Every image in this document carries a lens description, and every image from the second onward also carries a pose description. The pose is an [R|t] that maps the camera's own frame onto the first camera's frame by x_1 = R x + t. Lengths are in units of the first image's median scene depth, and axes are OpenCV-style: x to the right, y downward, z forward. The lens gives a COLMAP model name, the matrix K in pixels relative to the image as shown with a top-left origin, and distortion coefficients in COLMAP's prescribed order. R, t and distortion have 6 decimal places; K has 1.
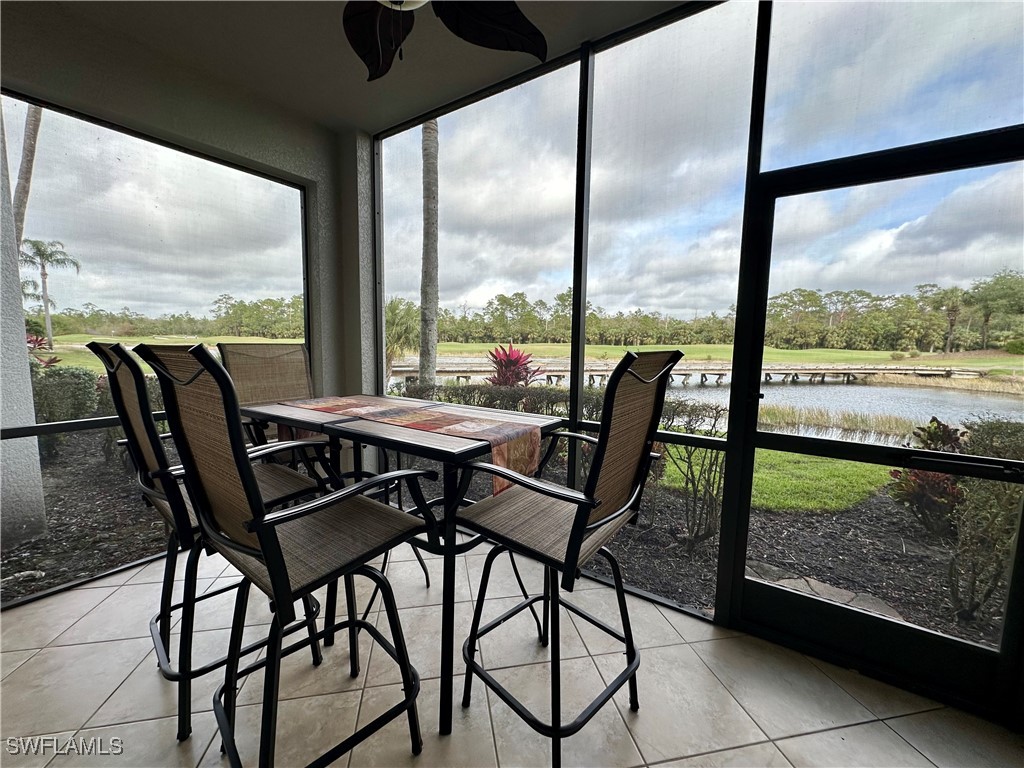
lens RADIAL K [[407.6, 0, 512.6], [0, 407.6, 385.4], [0, 0, 1]] dist [-0.001723, 0.000573]
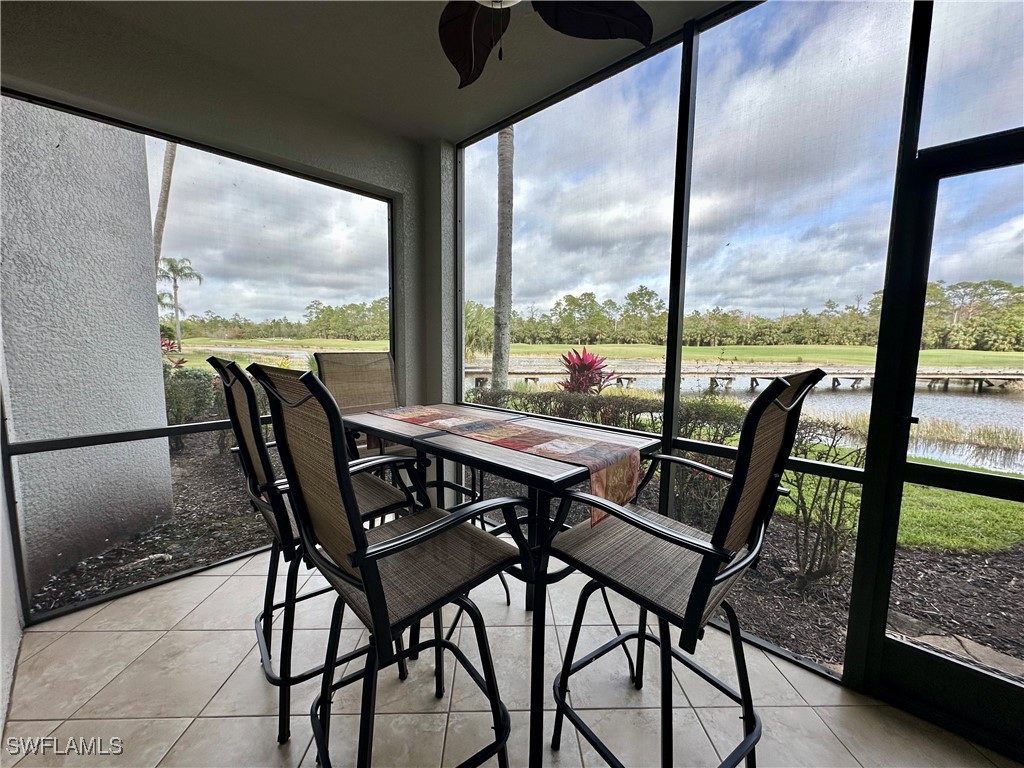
lens RADIAL K [[407.6, 0, 512.6], [0, 407.6, 385.4], [0, 0, 1]] dist [-0.001723, 0.000573]
pose [[0.986759, 0.013346, -0.161646, -0.061384], [-0.013695, 0.999906, -0.001045, -0.032955], [0.161617, 0.003245, 0.986848, 0.055787]]
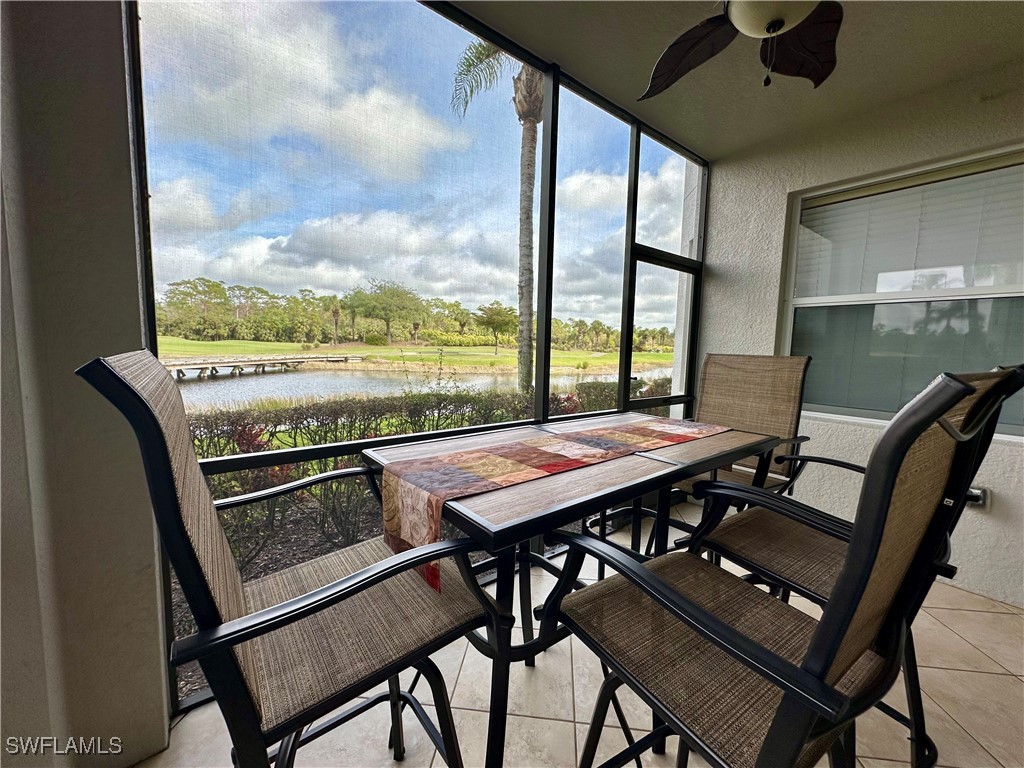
lens RADIAL K [[407.6, 0, 512.6], [0, 407.6, 385.4], [0, 0, 1]] dist [-0.001723, 0.000573]
pose [[0.298850, -0.101068, 0.948933, -1.138688], [0.080614, 0.993495, 0.080426, -0.129223], [-0.950889, 0.052462, 0.305054, 1.000962]]
